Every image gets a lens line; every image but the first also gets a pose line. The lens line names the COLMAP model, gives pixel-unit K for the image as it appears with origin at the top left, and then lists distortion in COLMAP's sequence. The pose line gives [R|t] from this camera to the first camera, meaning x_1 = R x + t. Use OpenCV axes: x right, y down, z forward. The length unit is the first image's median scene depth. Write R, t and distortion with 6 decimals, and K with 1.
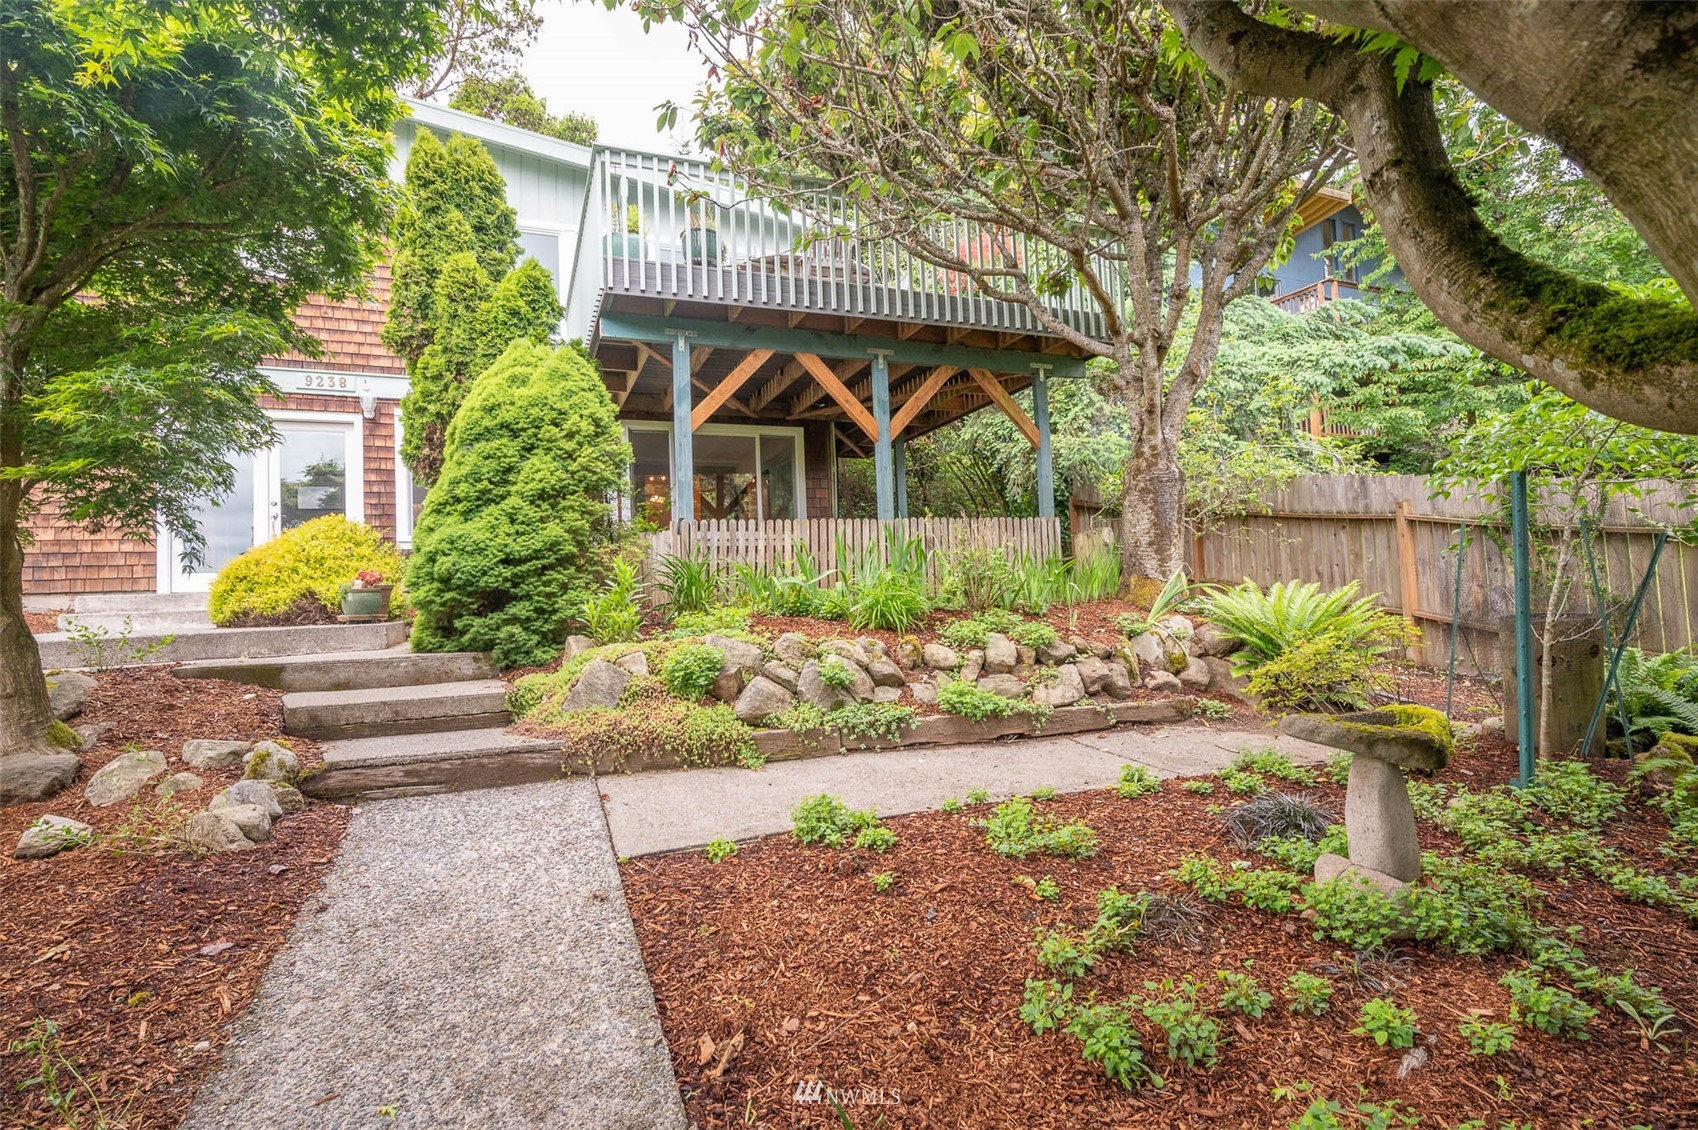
lens RADIAL K [[849.3, 0, 849.0], [0, 849.3, 565.0], [0, 0, 1]] dist [0.010213, 0.000218]
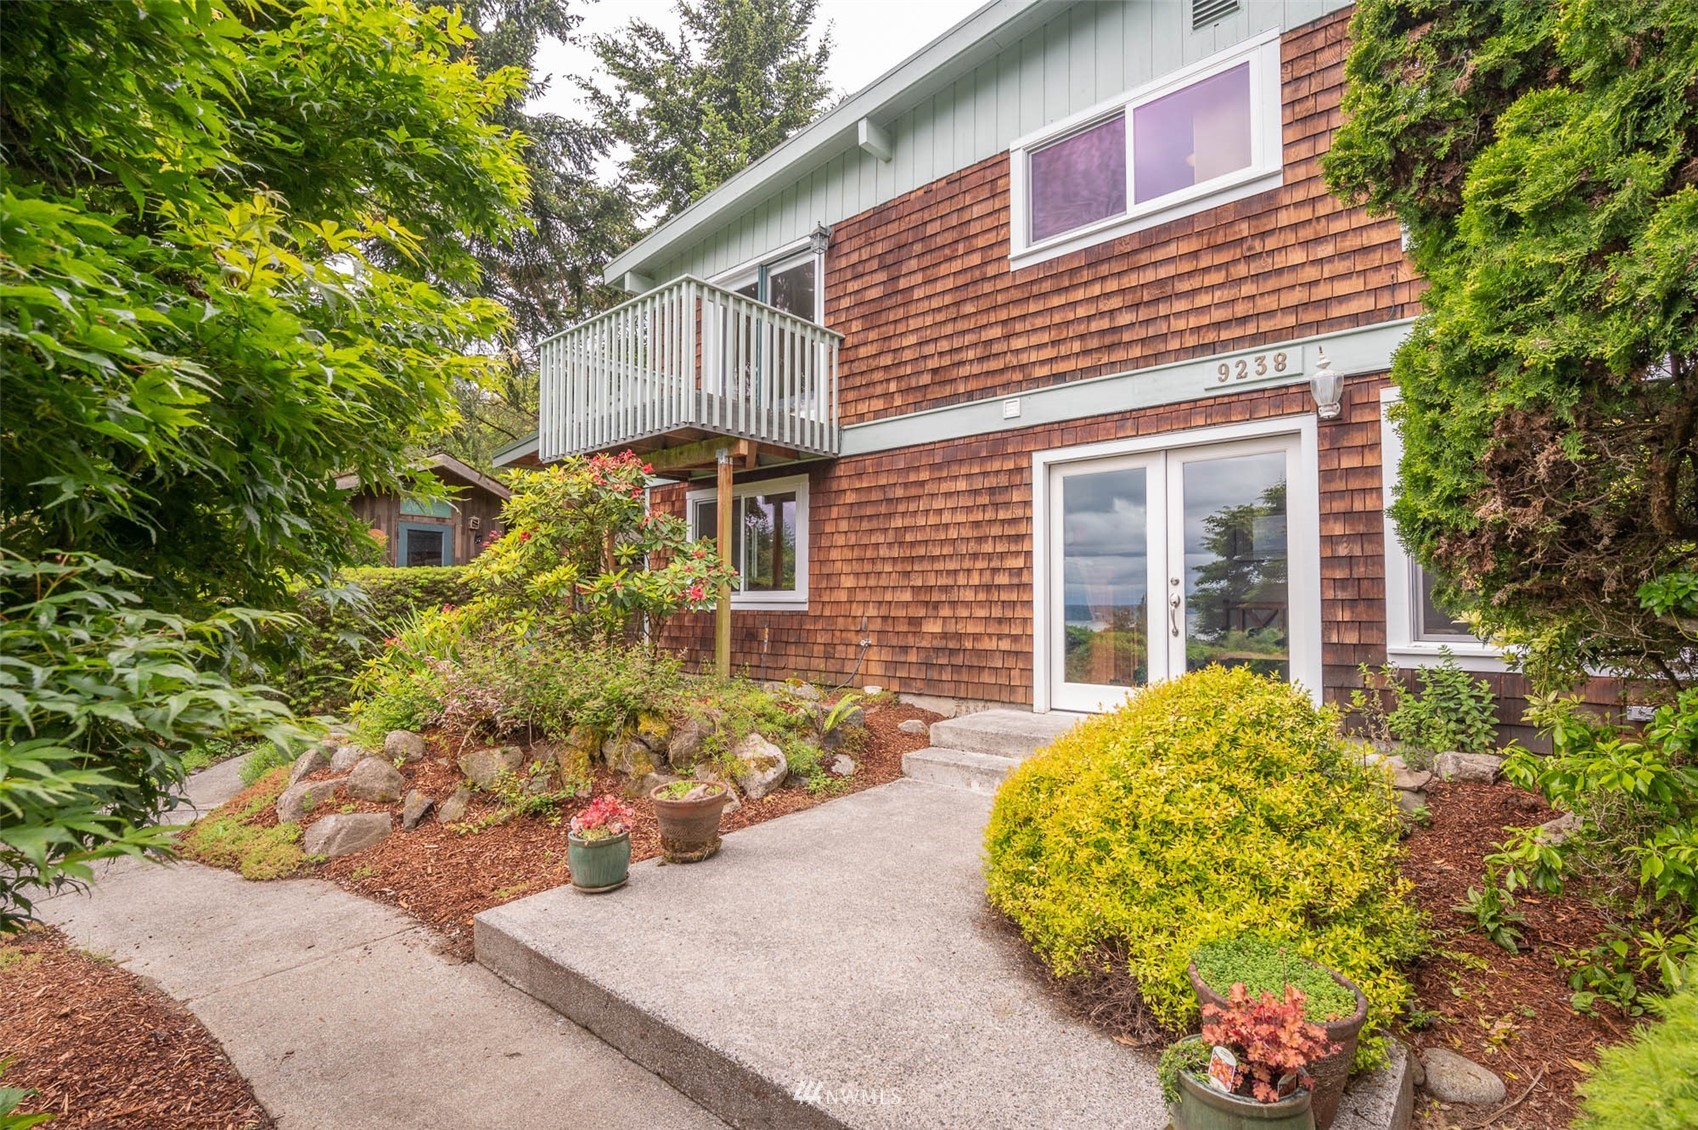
lens RADIAL K [[733.1, 0, 849.0], [0, 733.1, 565.0], [0, 0, 1]] dist [0.001163, 0.000406]
pose [[0.430617, 0.005331, -0.902519, -0.298514], [0.020393, 0.999670, 0.015635, -0.100592], [0.902304, -0.025138, 0.430366, 0.568079]]
